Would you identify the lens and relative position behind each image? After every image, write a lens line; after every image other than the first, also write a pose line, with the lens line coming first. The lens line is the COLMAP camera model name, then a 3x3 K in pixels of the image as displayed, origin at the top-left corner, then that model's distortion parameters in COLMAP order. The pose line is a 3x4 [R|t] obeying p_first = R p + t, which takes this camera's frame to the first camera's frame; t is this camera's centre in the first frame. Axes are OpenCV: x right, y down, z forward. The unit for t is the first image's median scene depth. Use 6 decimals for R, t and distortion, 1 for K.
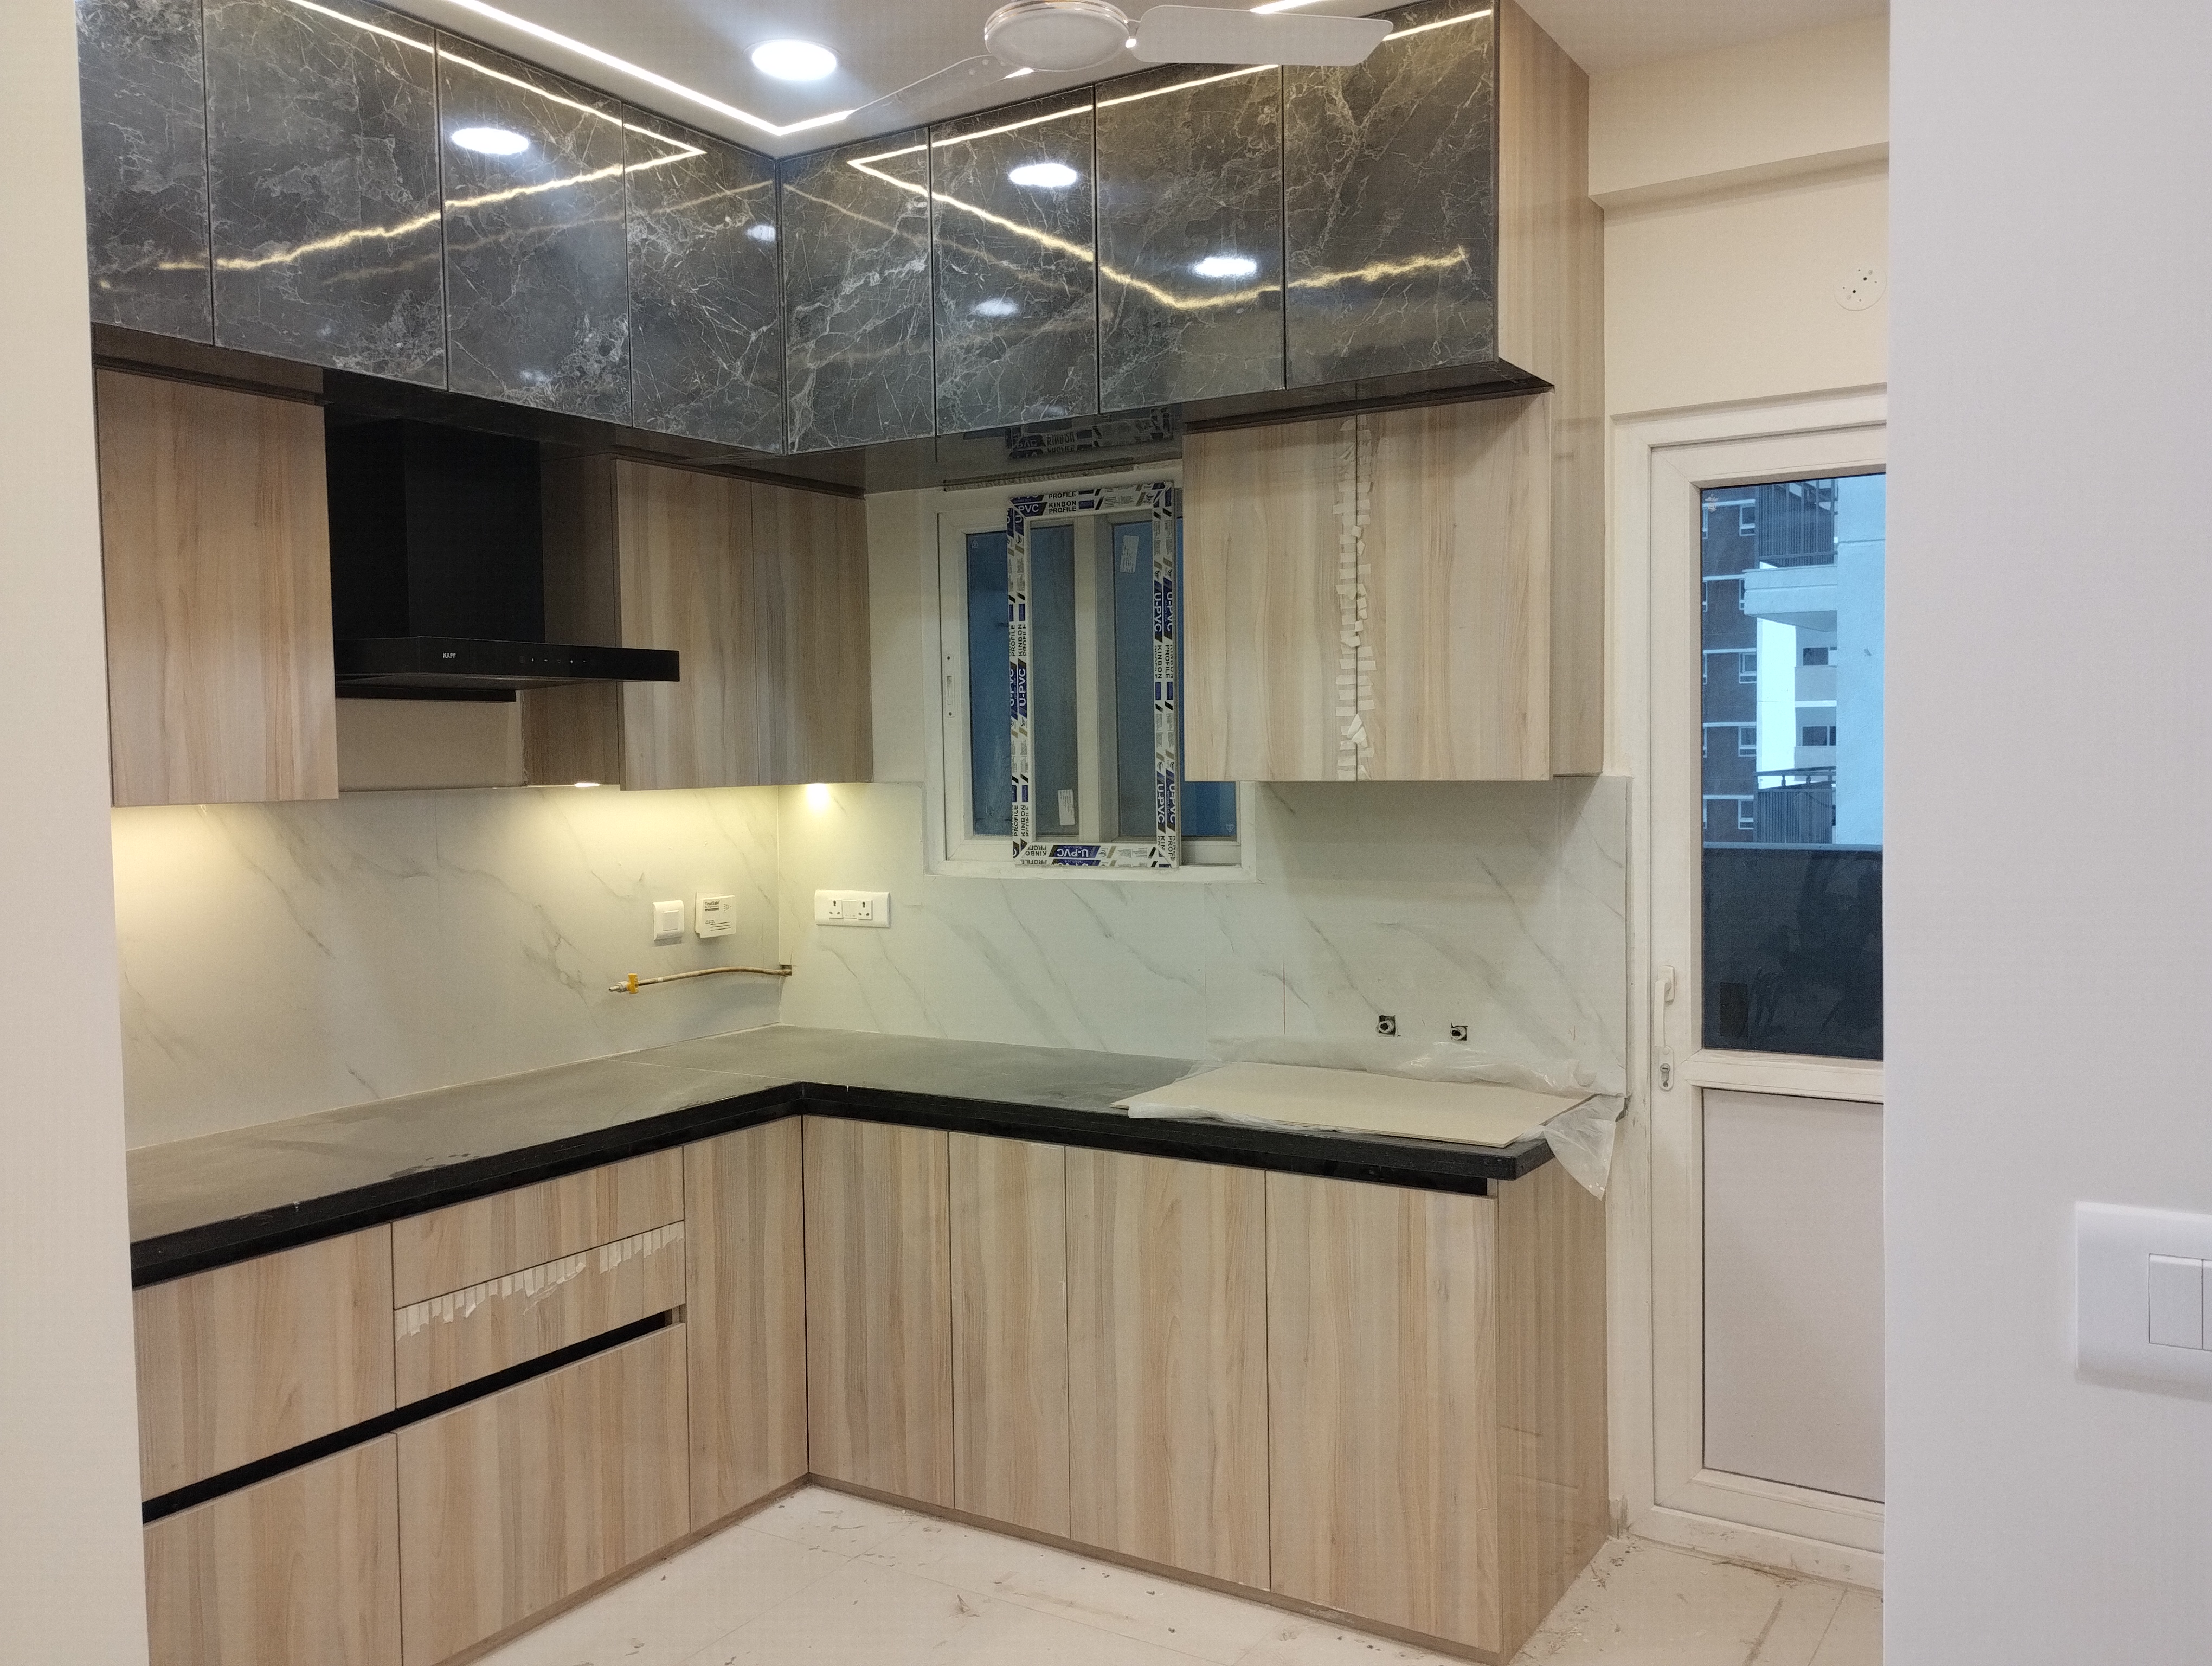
lens RADIAL K [[1822.4, 0, 1106.0], [0, 1822.4, 833.0], [0, 0, 1]] dist [0.077409, -0.116481]
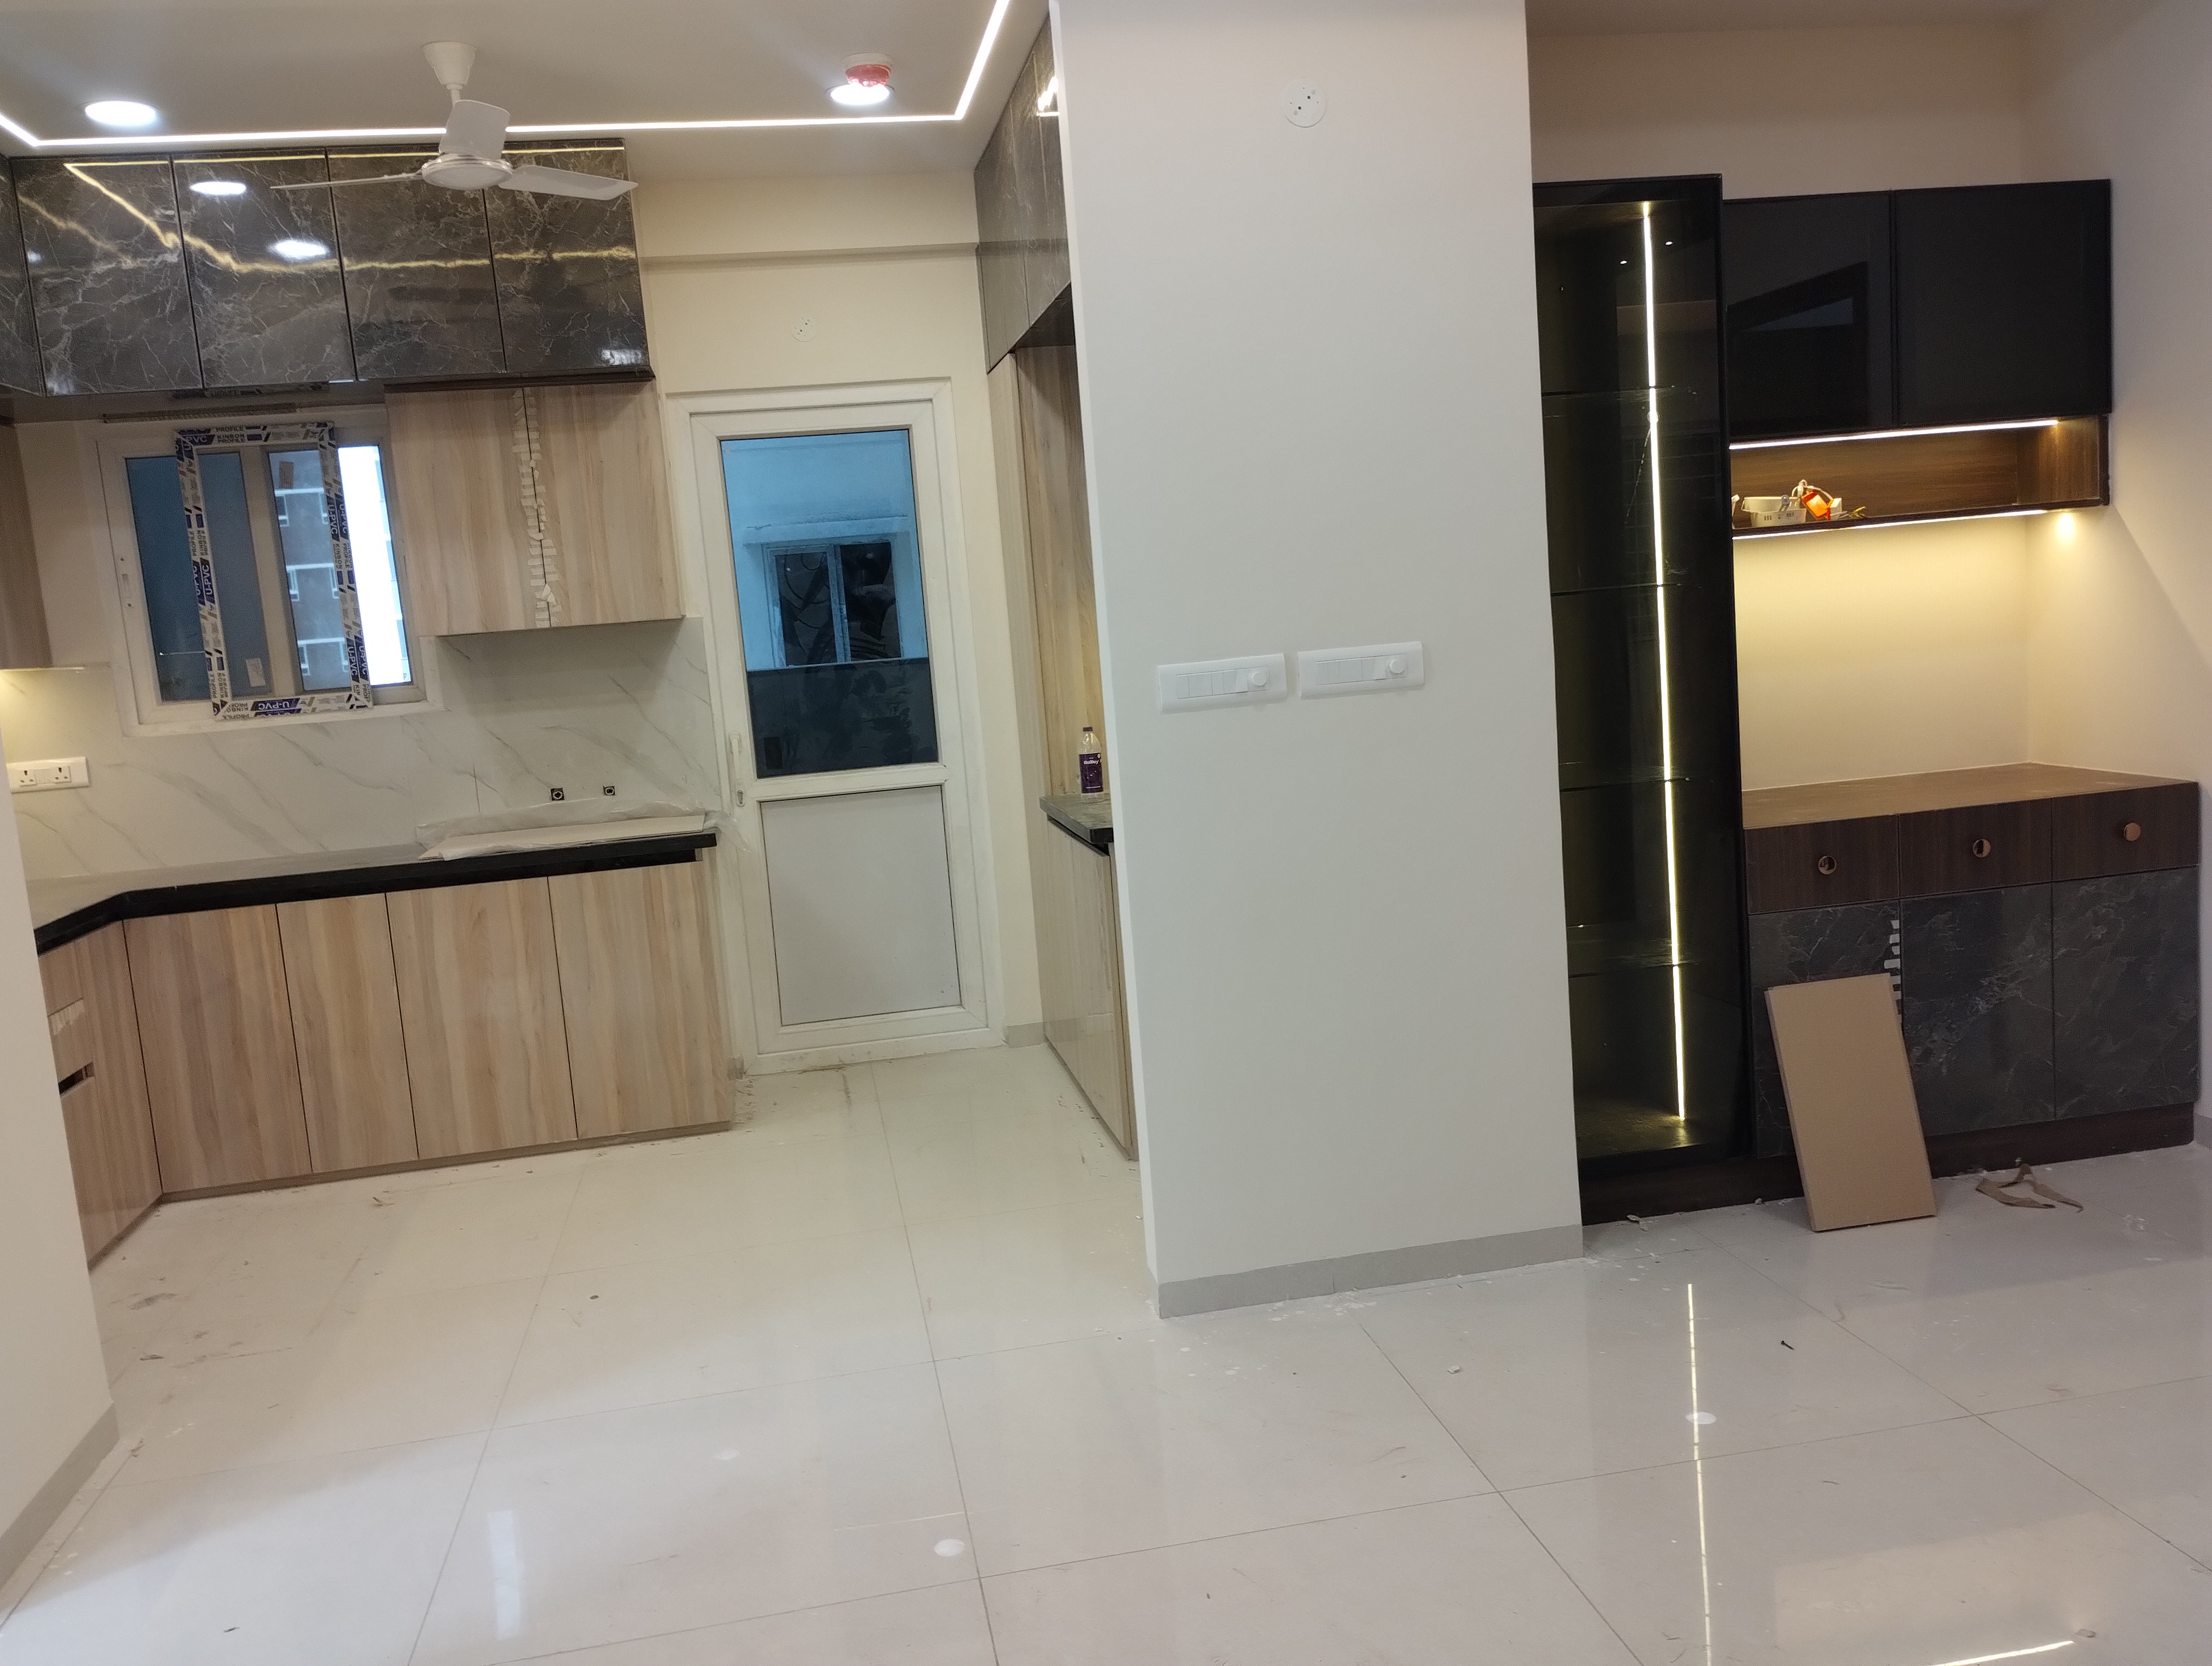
lens RADIAL K [[1822.4, 0, 1106.0], [0, 1822.4, 833.0], [0, 0, 1]] dist [0.077409, -0.116481]
pose [[0.735506, -0.128170, 0.665284, -0.524152], [0.096781, 0.991749, 0.084068, 0.053714], [-0.670570, 0.002554, 0.741842, -0.423713]]
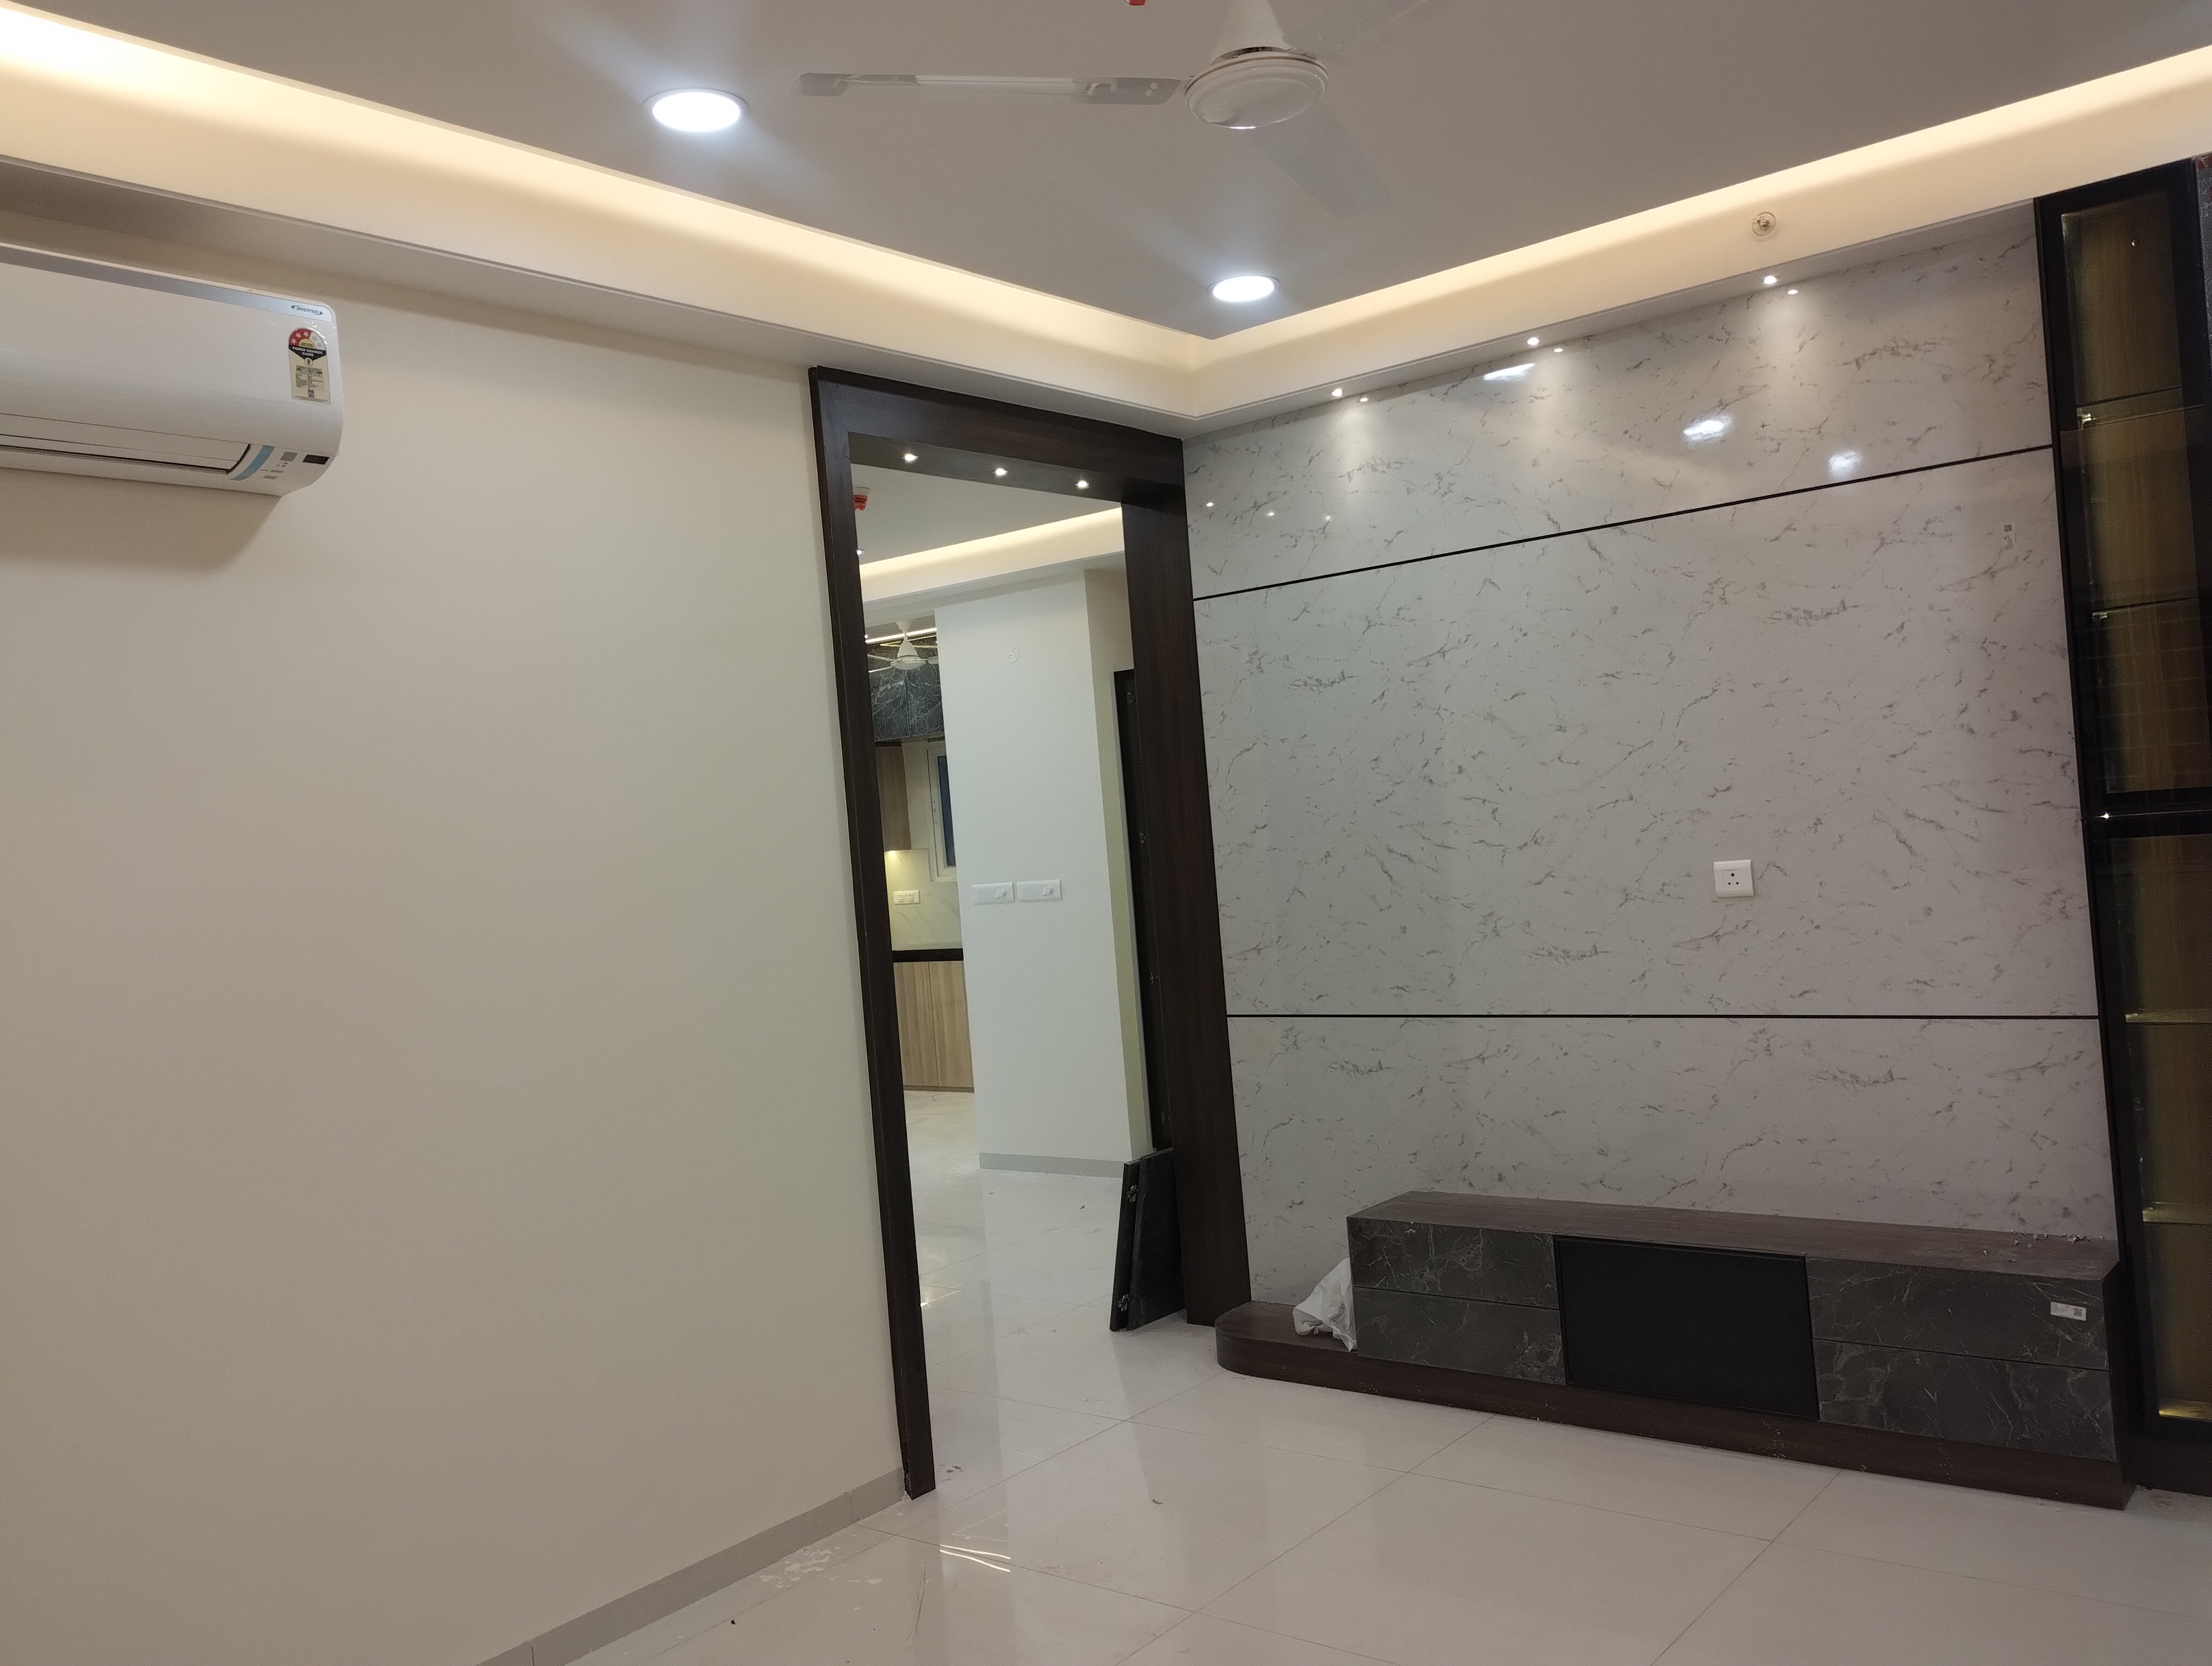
lens RADIAL K [[1822.4, 0, 1106.0], [0, 1822.4, 833.0], [0, 0, 1]] dist [0.077409, -0.116481]
pose [[0.990817, -0.066374, -0.117800, 0.566968], [0.062212, 0.997313, -0.038672, 0.082817], [0.120051, 0.030988, 0.992284, -1.947836]]
